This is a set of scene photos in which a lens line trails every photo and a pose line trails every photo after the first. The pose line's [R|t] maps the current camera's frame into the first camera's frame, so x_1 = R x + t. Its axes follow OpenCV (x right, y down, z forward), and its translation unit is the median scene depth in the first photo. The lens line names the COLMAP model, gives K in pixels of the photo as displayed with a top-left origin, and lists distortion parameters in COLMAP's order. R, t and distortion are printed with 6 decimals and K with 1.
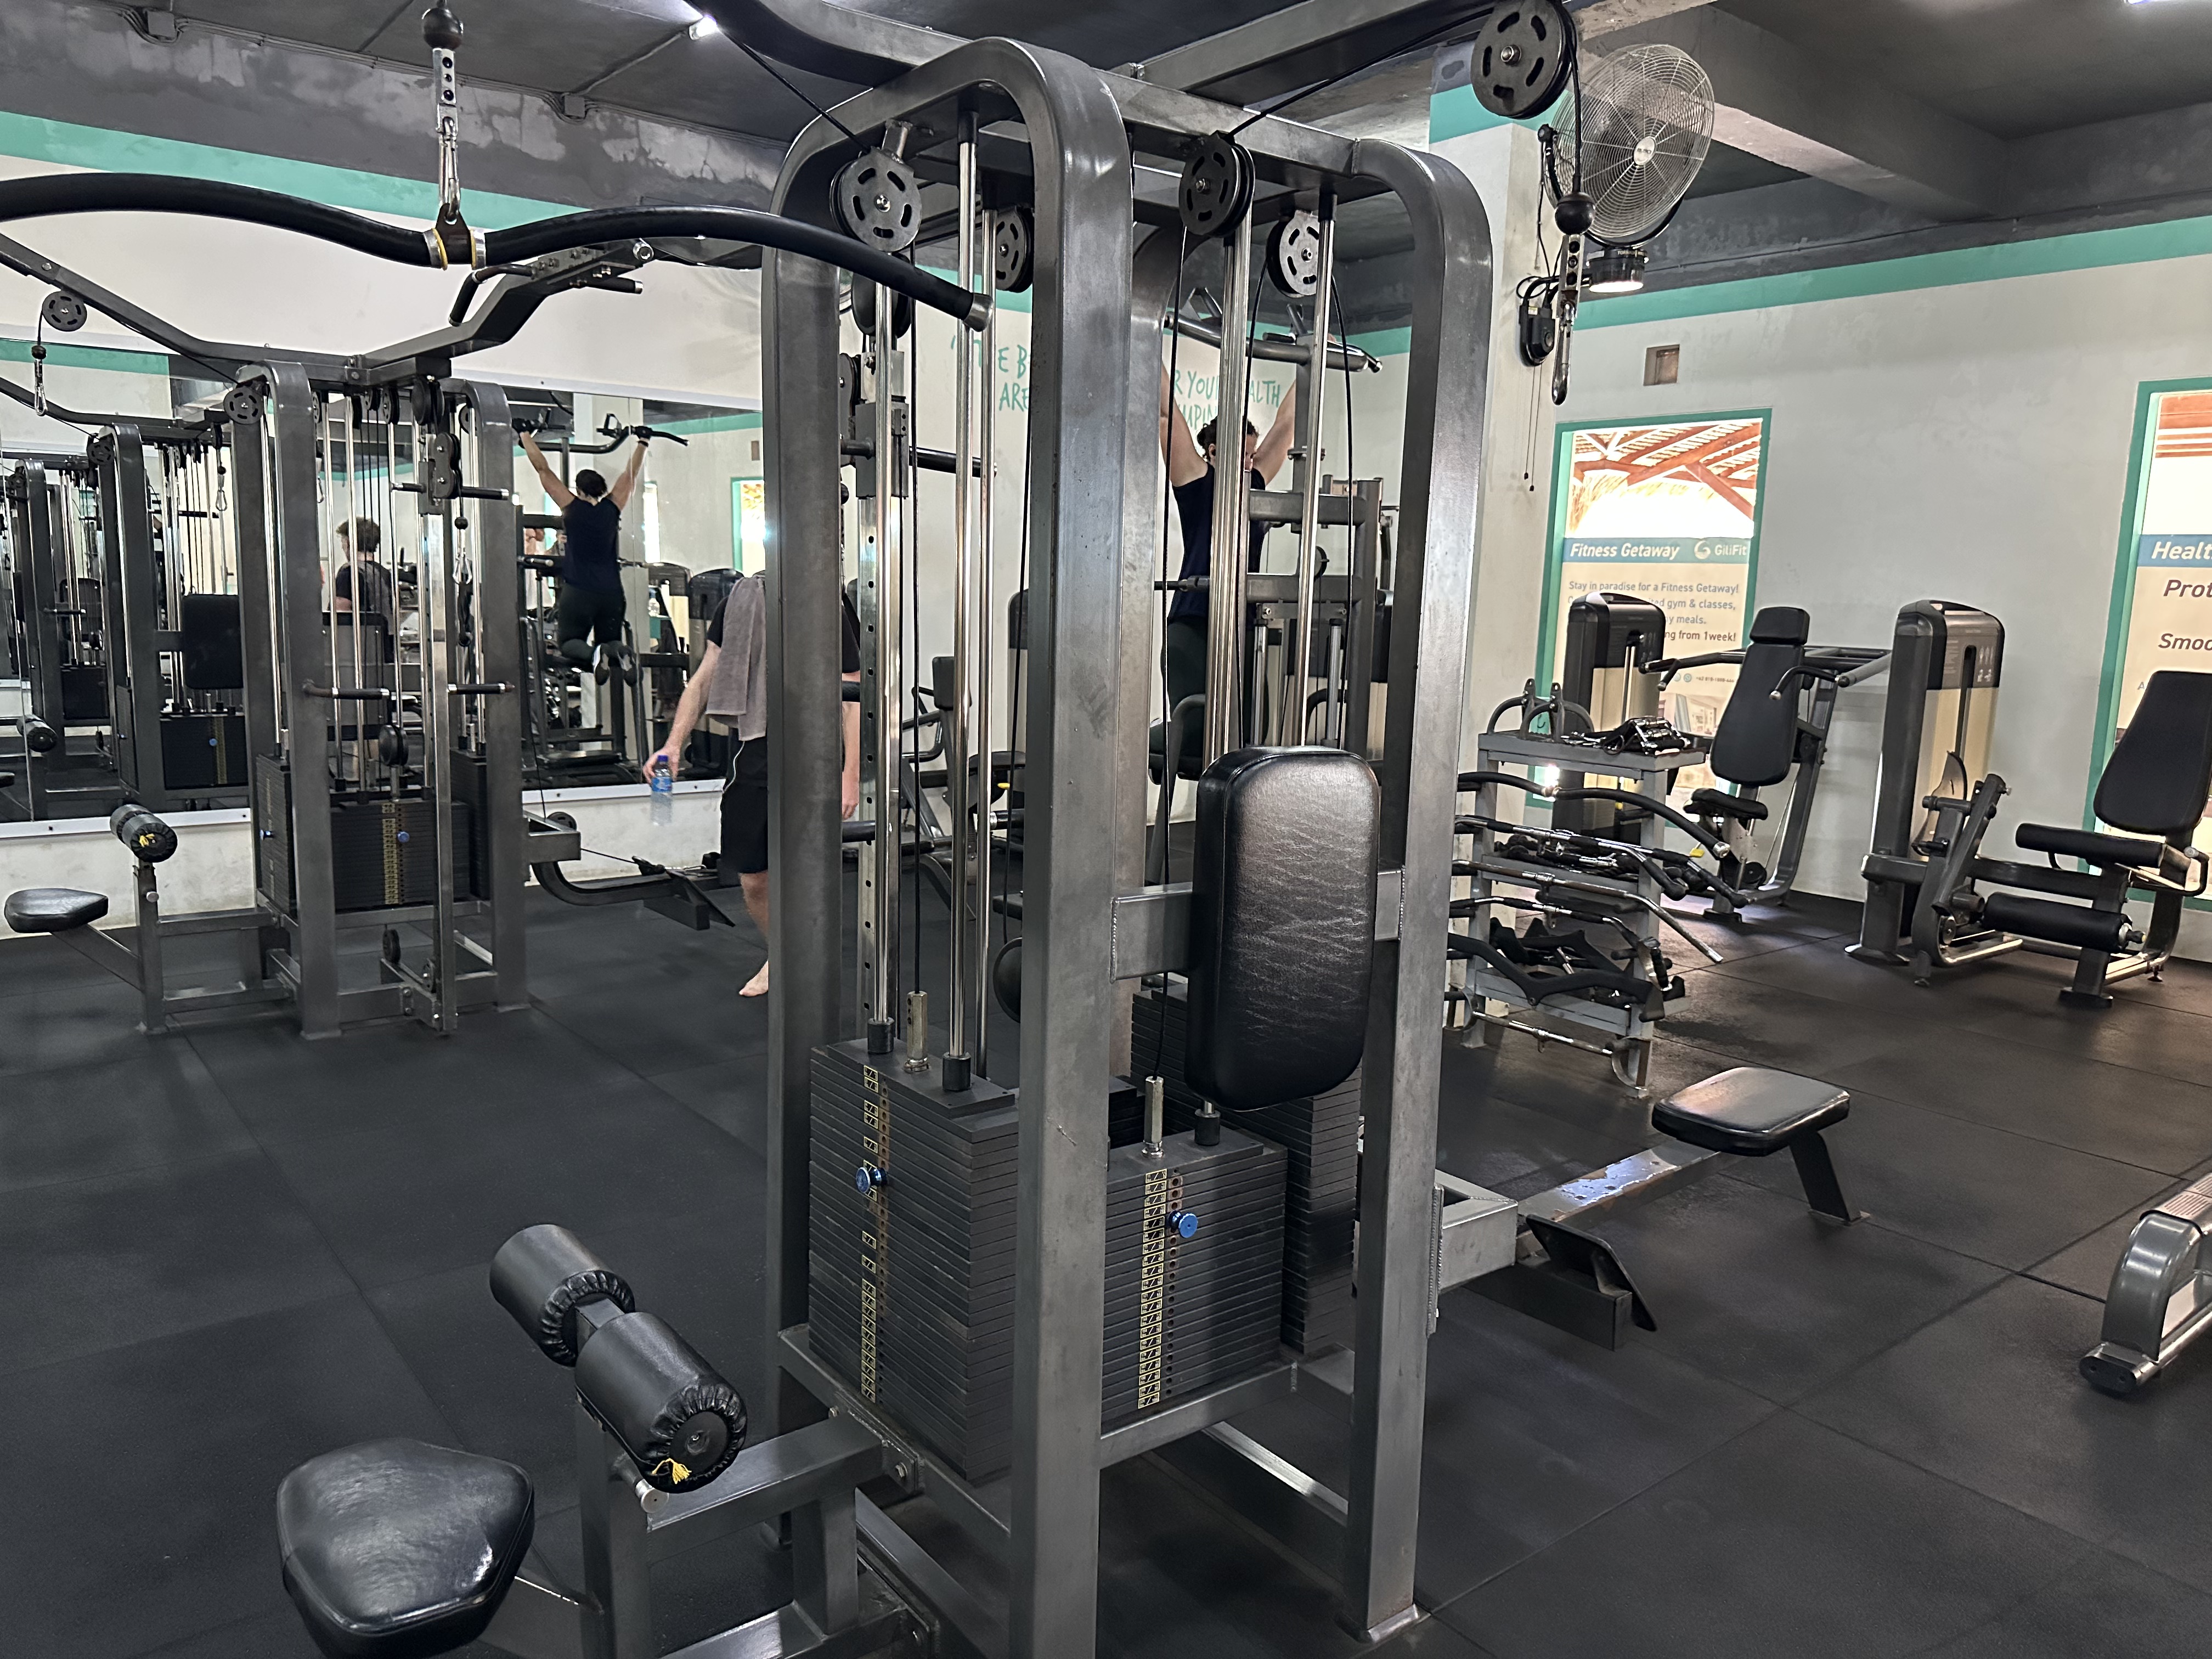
lens RADIAL K [[1565.2, 0, 1108.6], [0, 1565.2, 822.4], [0, 0, 1]] dist [0.010686, -0.010046]
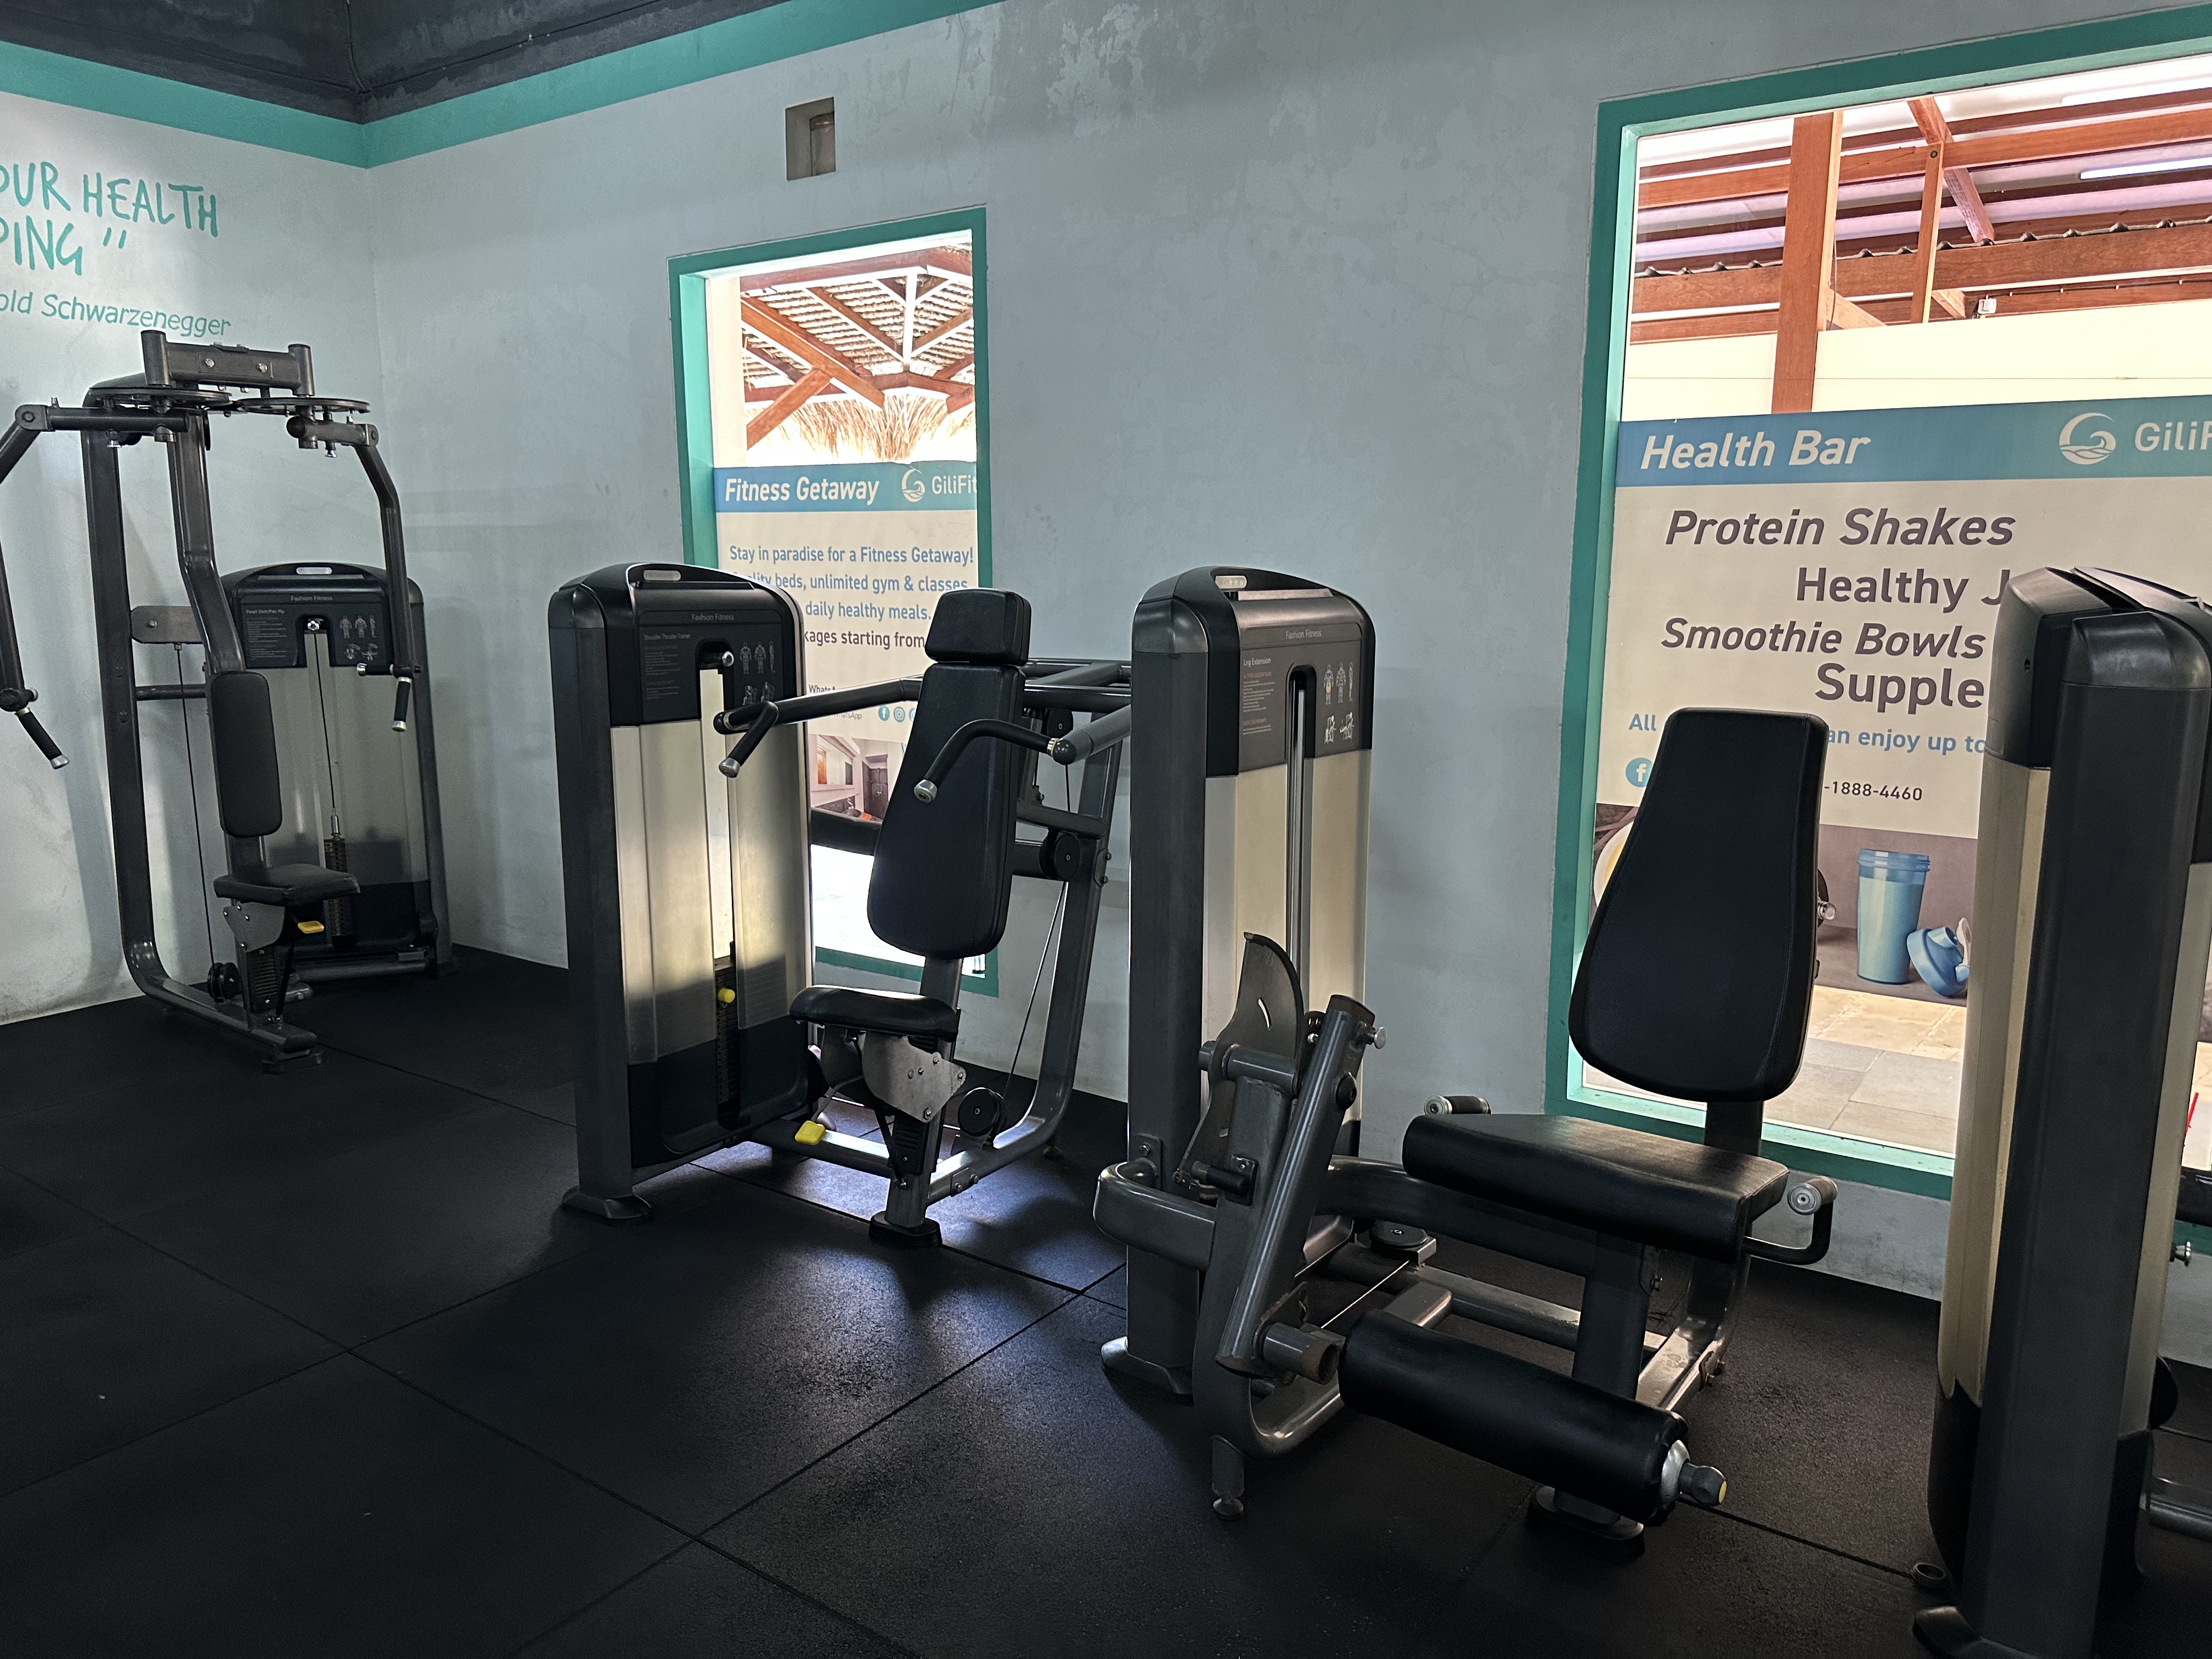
lens RADIAL K [[1565.2, 0, 1107.7], [0, 1565.2, 823.7], [0, 0, 1]] dist [0.010686, -0.010046]
pose [[0.959449, -0.068150, 0.273522, 0.325411], [0.065010, 0.997673, 0.020537, -0.070169], [-0.274285, -0.001923, 0.961647, 0.515125]]
